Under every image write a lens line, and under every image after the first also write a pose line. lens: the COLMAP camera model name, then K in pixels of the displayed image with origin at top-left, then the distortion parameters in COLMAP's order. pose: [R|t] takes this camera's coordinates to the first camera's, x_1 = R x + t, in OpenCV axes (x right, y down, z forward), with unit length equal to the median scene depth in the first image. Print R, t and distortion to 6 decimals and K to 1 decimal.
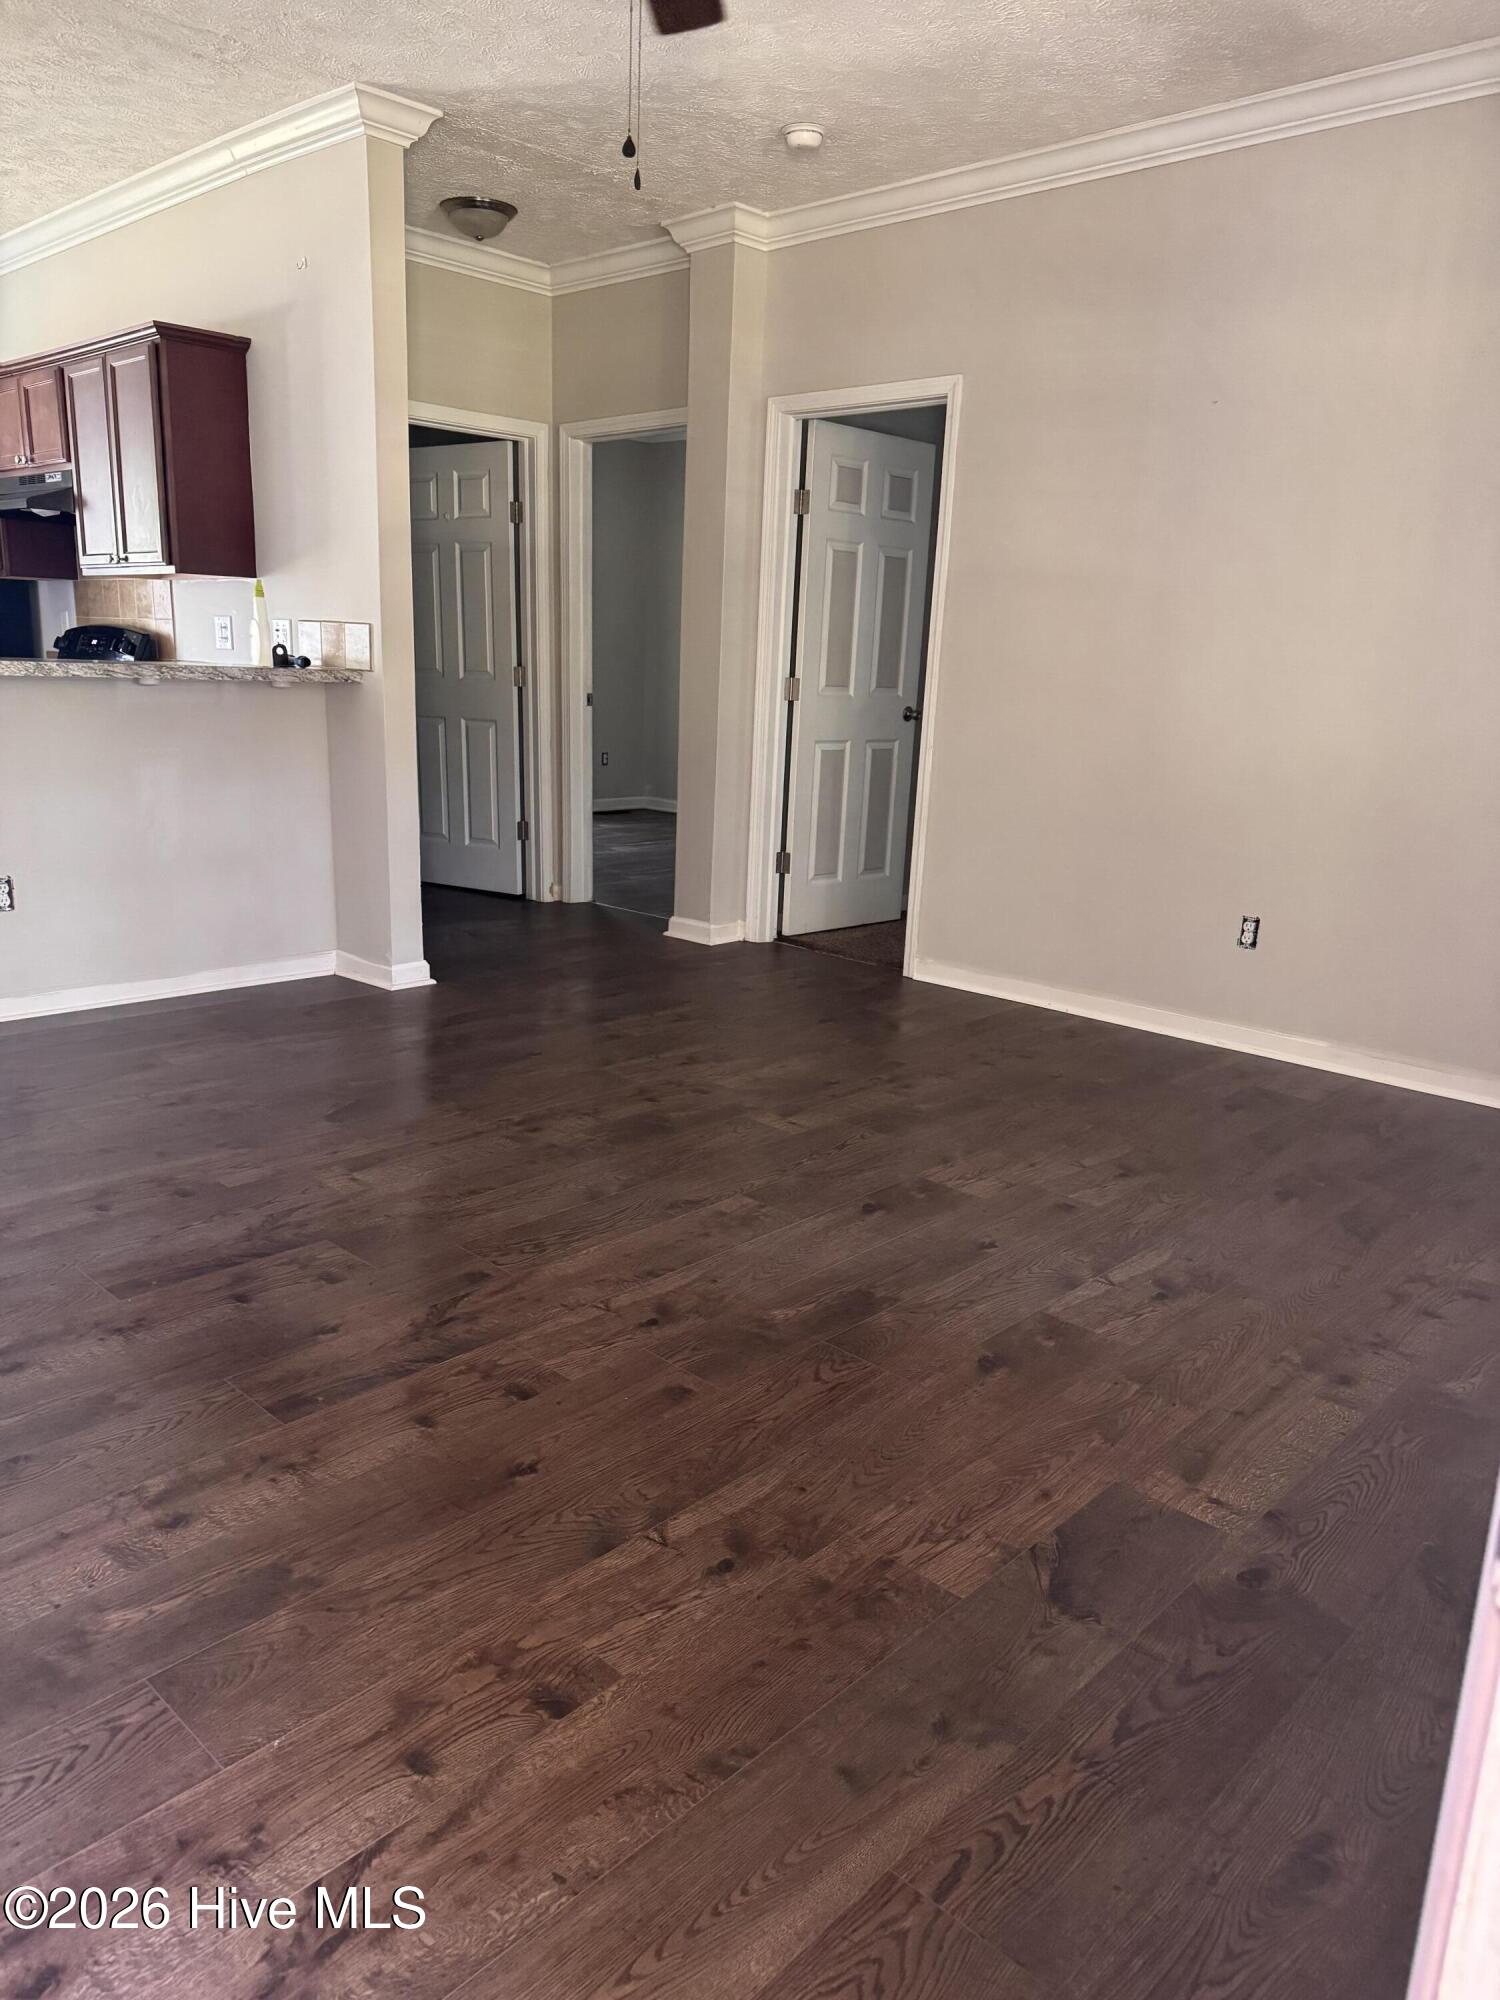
lens RADIAL K [[1398.6, 0, 776.1], [0, 1398.6, 1037.4], [0, 0, 1]] dist [0.052443, -0.094208]
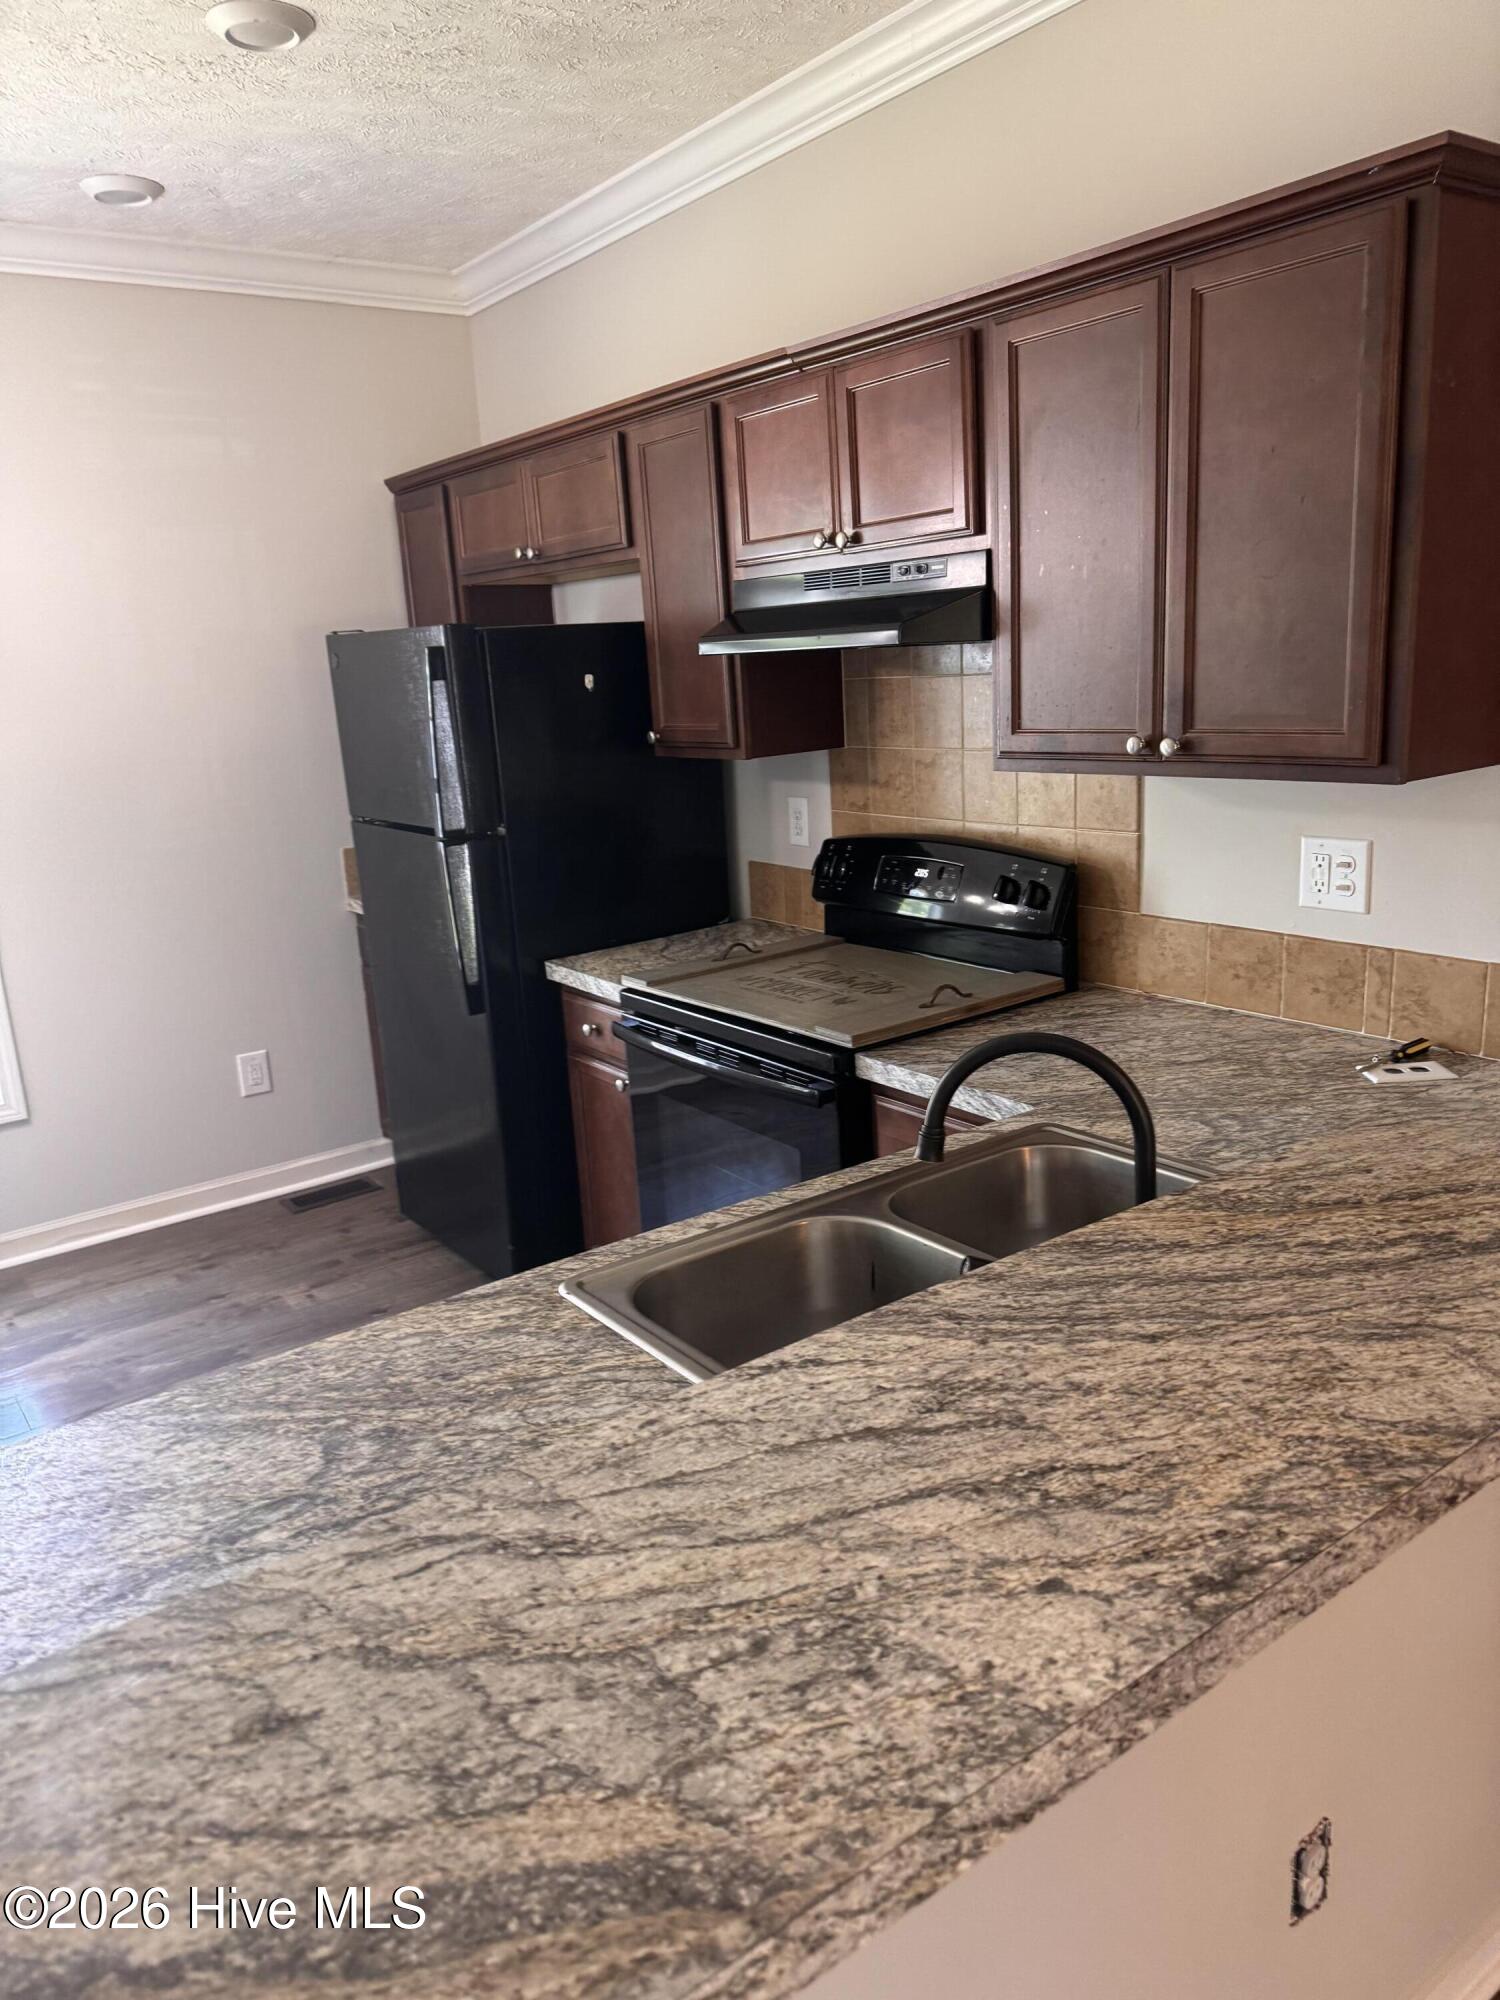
lens RADIAL K [[1398.6, 0, 776.1], [0, 1398.6, 1037.4], [0, 0, 1]] dist [0.052443, -0.094208]
pose [[0.977022, -0.042735, -0.208812, -0.658869], [0.041549, 0.999086, -0.010068, -0.332680], [0.209051, 0.001161, 0.977904, 0.721458]]
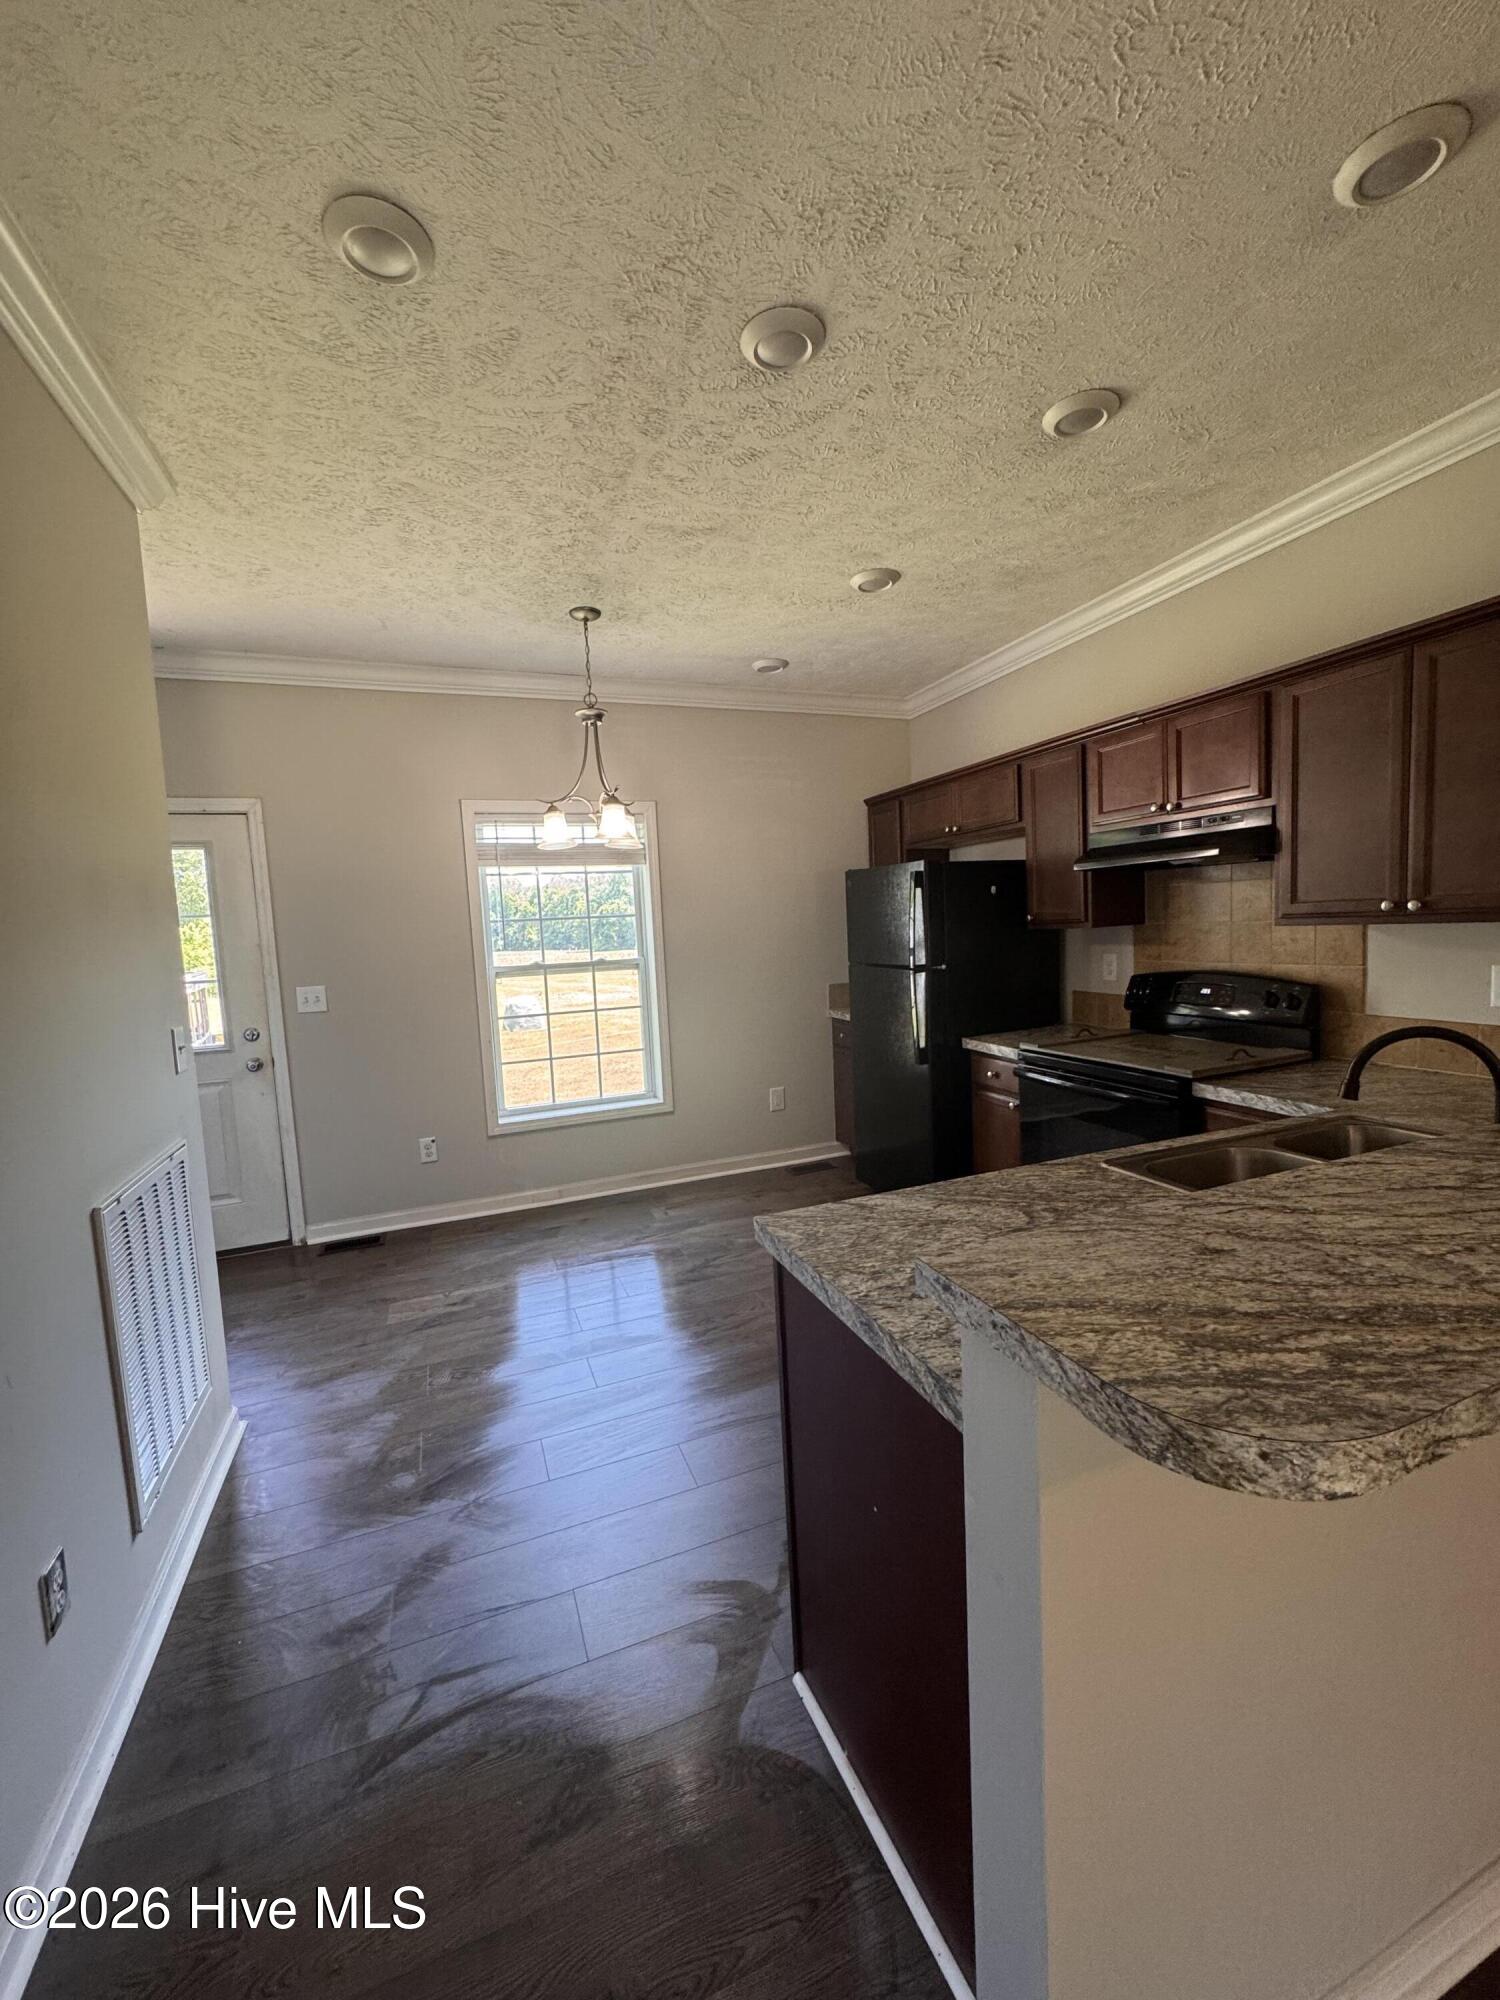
lens RADIAL K [[805.9, 0, 750.0], [0, 805.9, 1000.0], [0, 0, 1]] dist [0.000593, -0.004597]
pose [[0.891881, -0.043329, -0.450189, -0.784984], [-0.039094, 0.984289, -0.172184, -0.267563], [0.450577, 0.171167, 0.876175, 0.620426]]
